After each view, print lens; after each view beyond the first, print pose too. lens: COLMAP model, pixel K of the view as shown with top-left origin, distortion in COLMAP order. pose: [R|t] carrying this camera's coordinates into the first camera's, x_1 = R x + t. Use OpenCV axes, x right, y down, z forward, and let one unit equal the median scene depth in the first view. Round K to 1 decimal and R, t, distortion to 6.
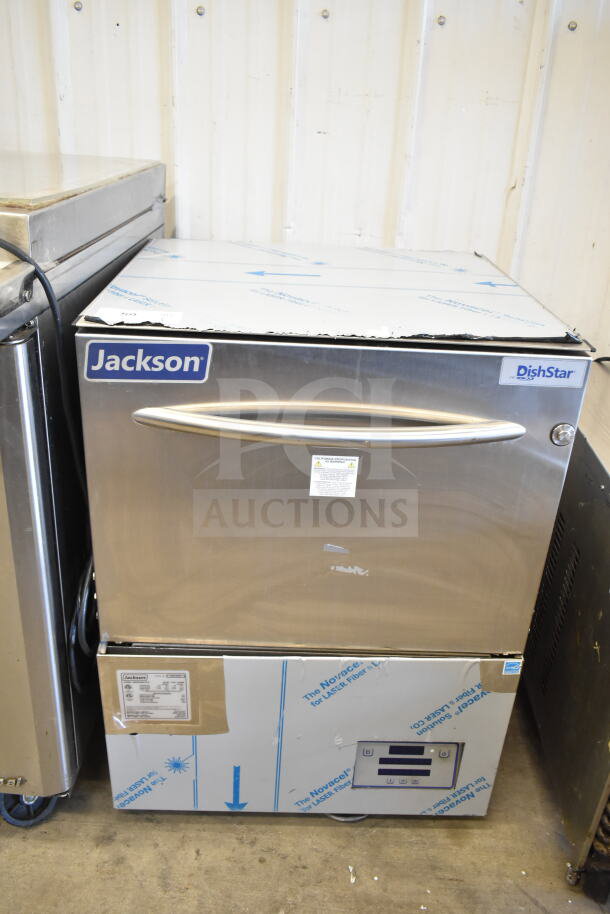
lens RADIAL K [[766.6, 0, 302.7], [0, 766.6, 460.3], [0, 0, 1]] dist [-0.018616, -0.003309]
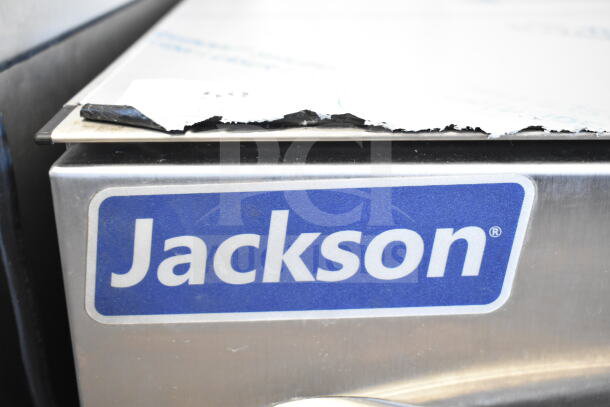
lens RADIAL K [[825.5, 0, 306.2], [0, 825.5, 203.0], [0, 0, 1]] dist [-0.025319, 0.000000]
pose [[0.998023, -0.049273, -0.039017, -0.188788], [0.045718, 0.995133, -0.087297, -0.119899], [0.043129, 0.085341, 0.995418, 0.691405]]
